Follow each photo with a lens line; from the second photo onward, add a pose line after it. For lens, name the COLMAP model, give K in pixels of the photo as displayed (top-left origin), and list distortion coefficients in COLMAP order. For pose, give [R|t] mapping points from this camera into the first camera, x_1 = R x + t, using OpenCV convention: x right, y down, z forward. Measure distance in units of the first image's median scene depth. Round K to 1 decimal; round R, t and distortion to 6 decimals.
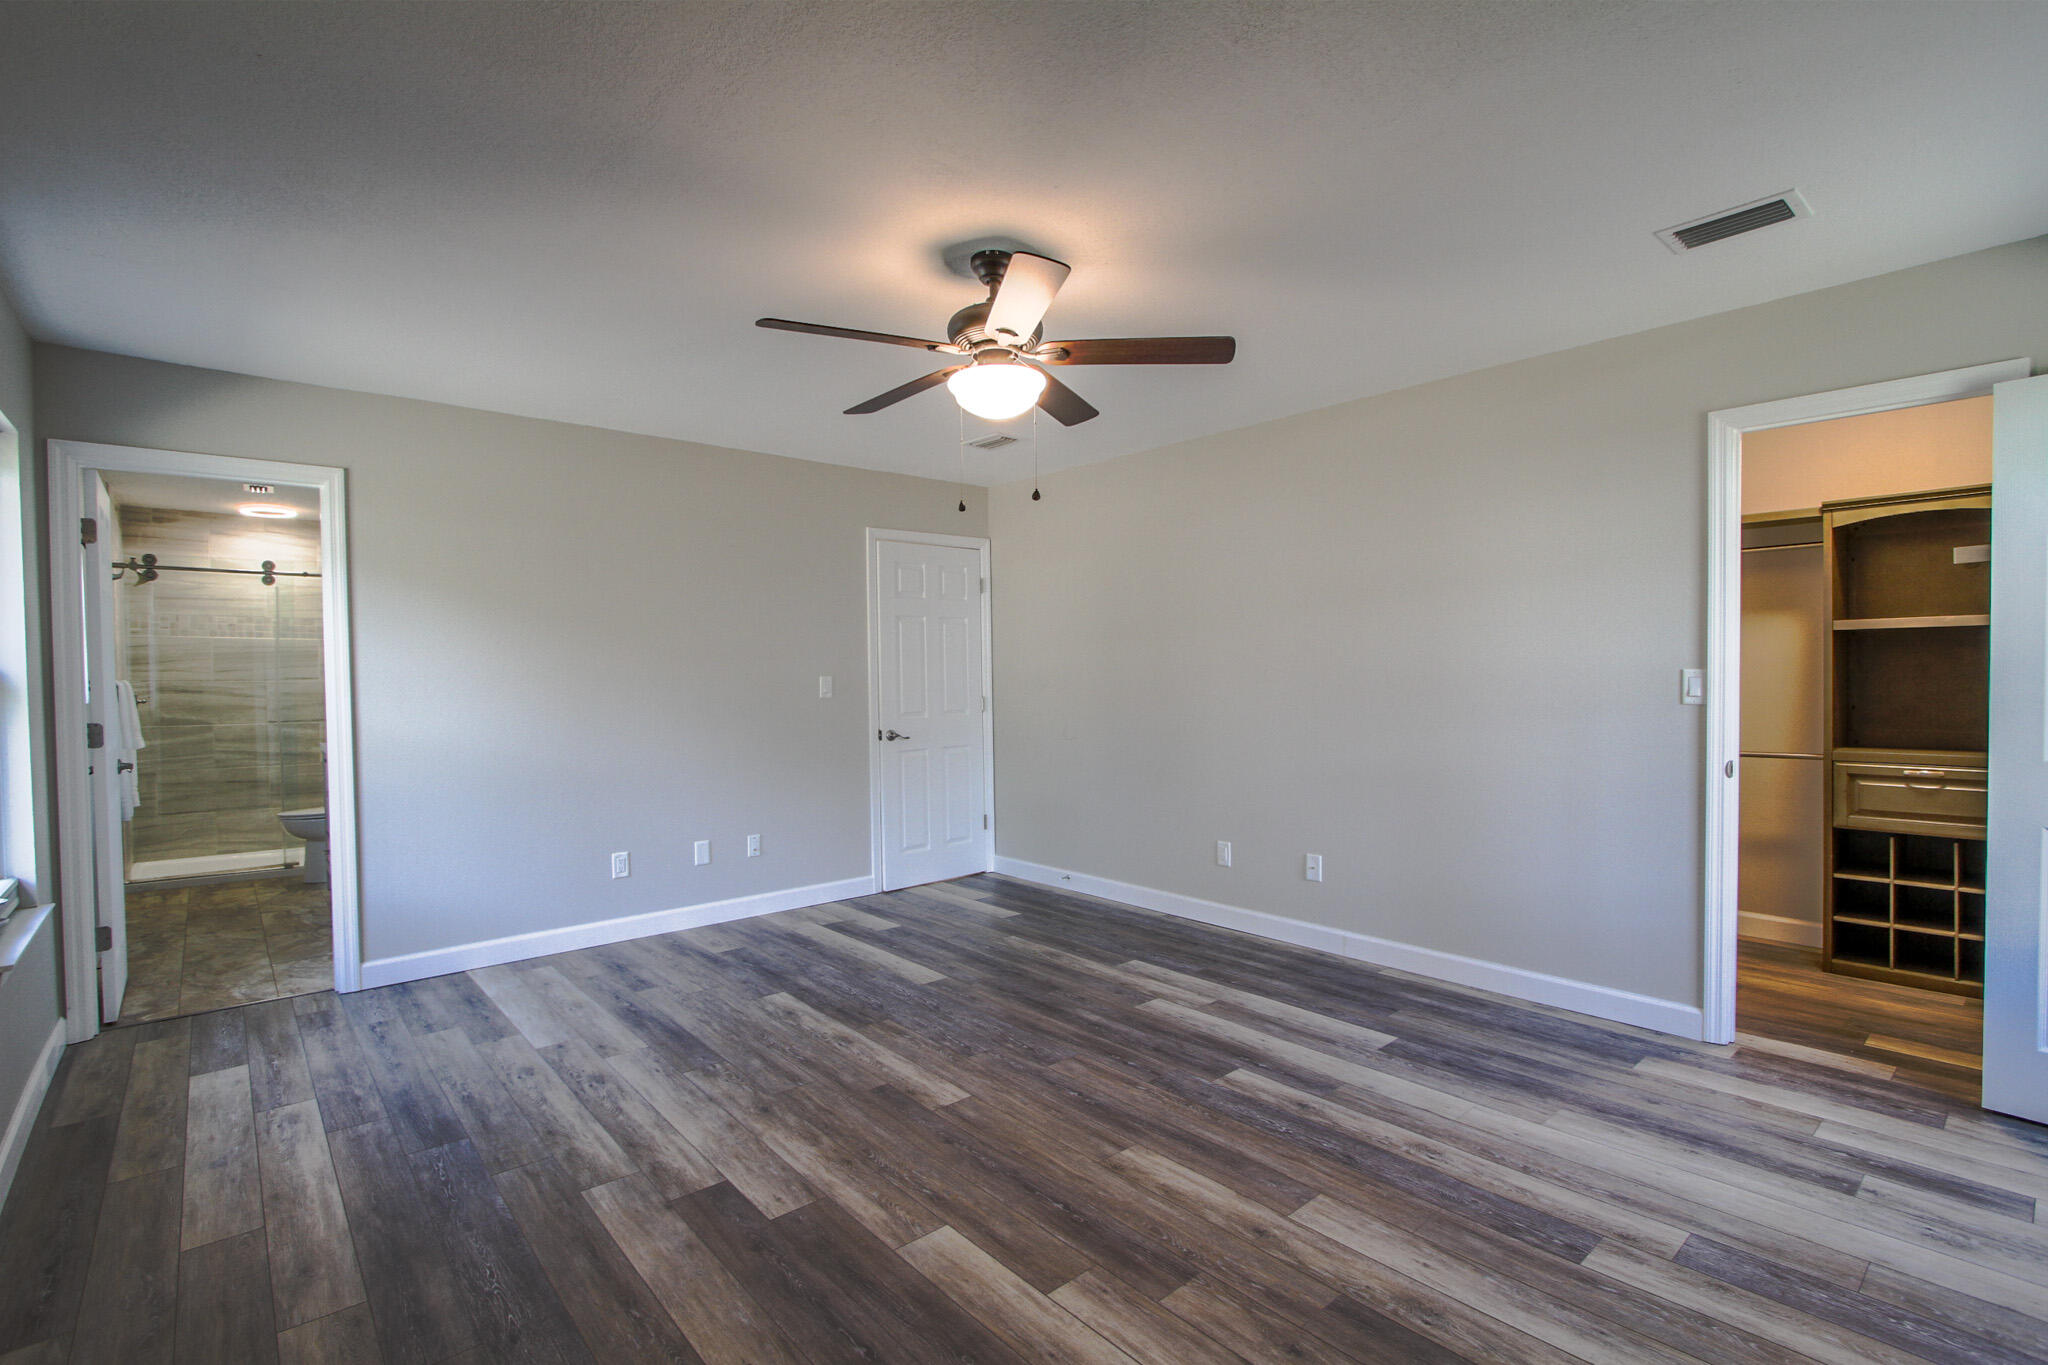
lens RADIAL K [[948.5, 0, 1024.9], [0, 948.5, 688.6], [0, 0, 1]] dist [-0.013294, 0.001603]
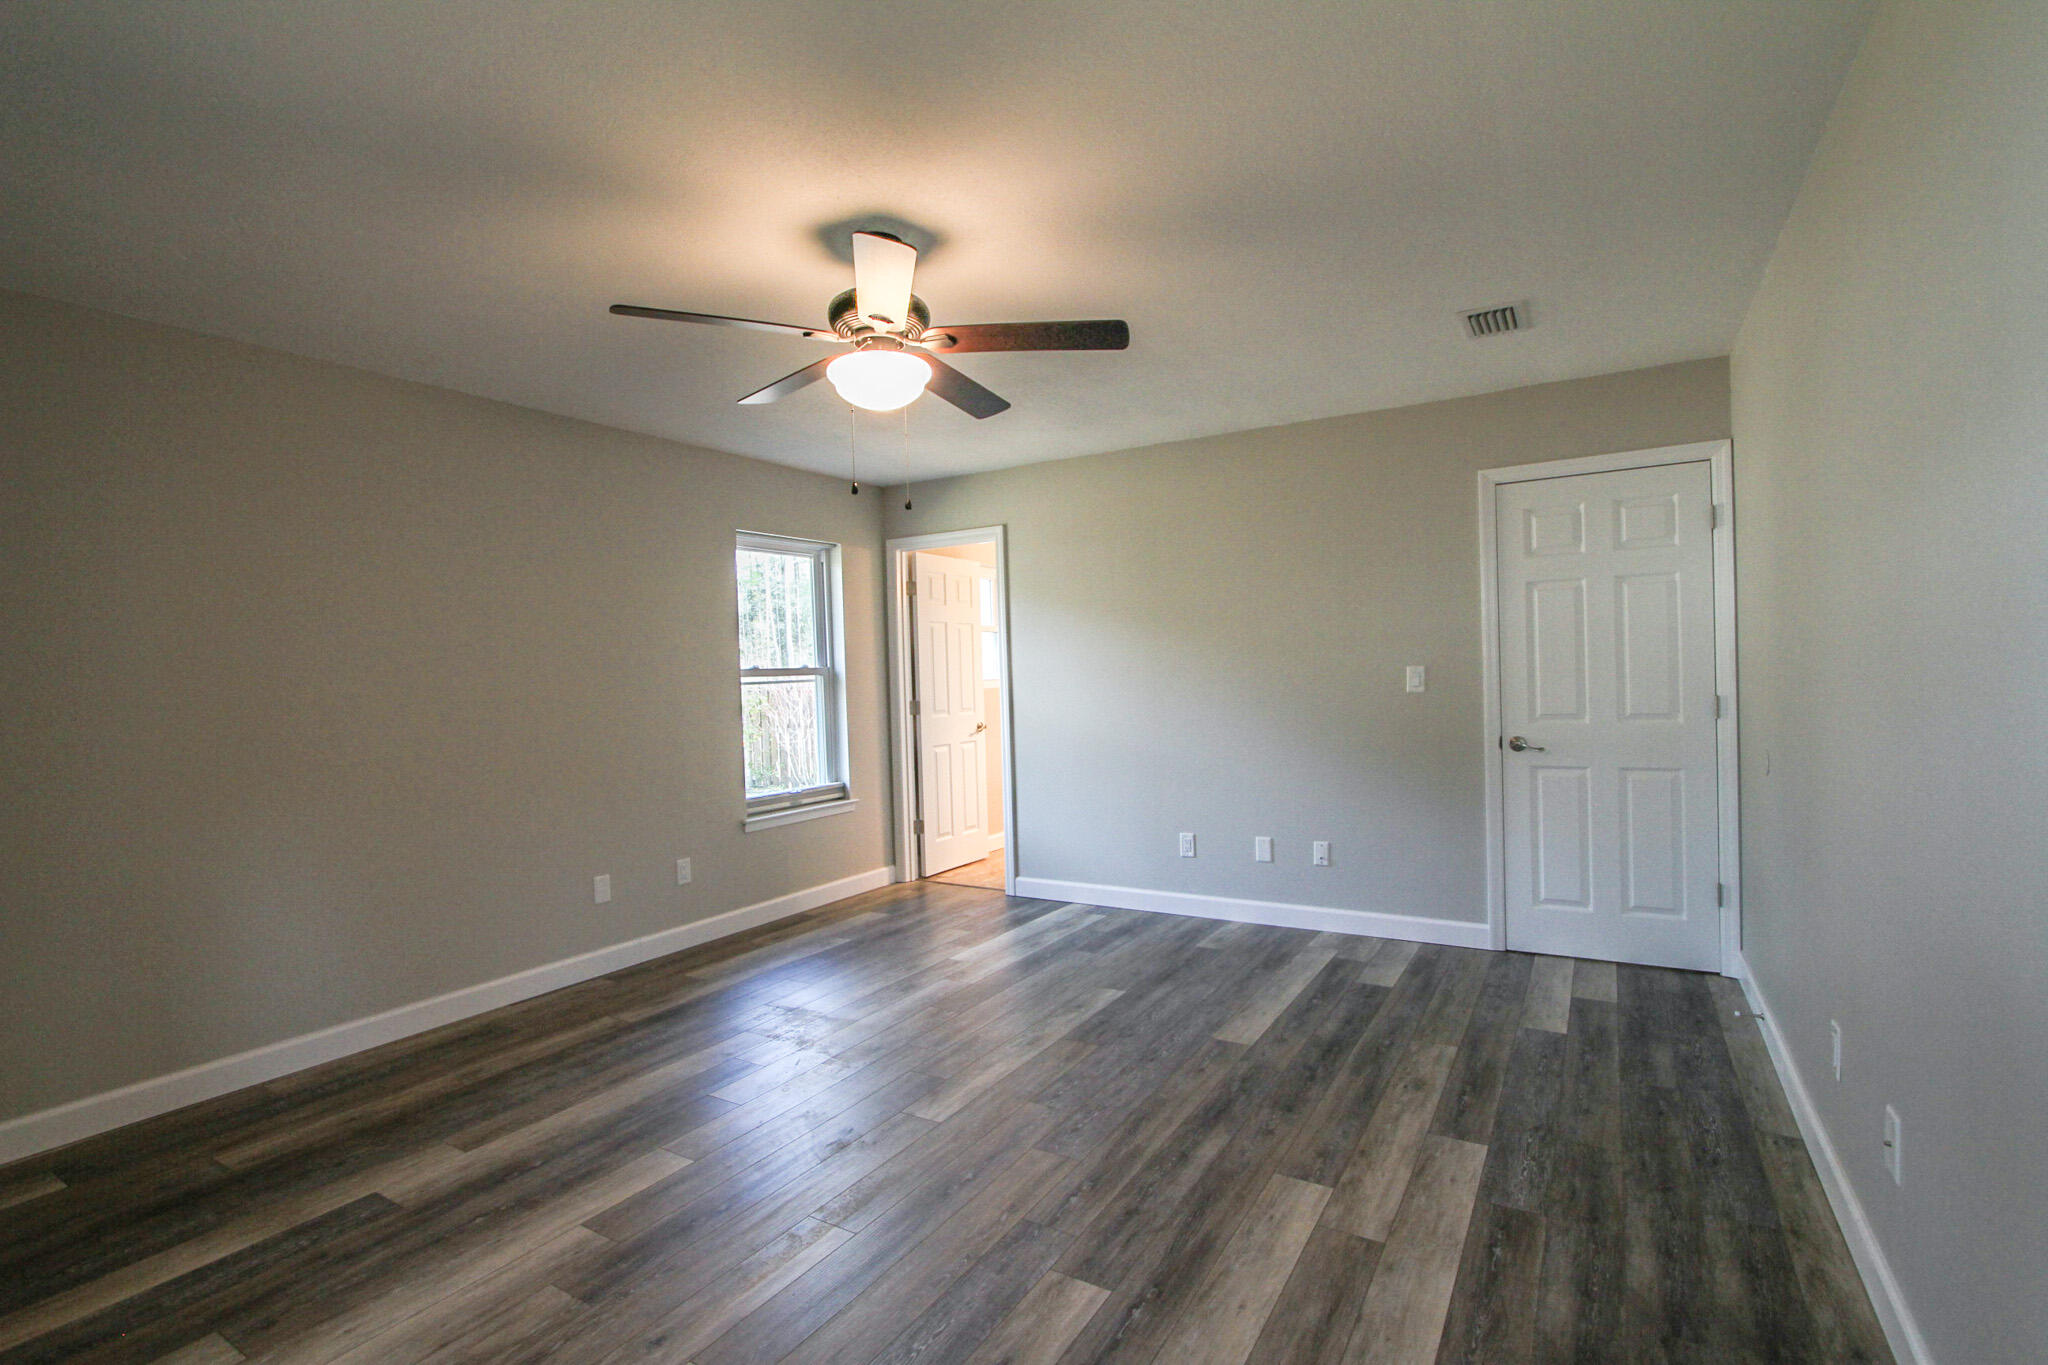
lens RADIAL K [[948.5, 0, 1025.2], [0, 948.5, 678.0], [0, 0, 1]] dist [-0.013294, 0.001603]
pose [[0.303803, 0.008150, -0.952700, 0.599066], [0.006391, 0.999923, 0.010593, -0.017088], [0.952713, -0.009307, 0.303728, 0.551078]]
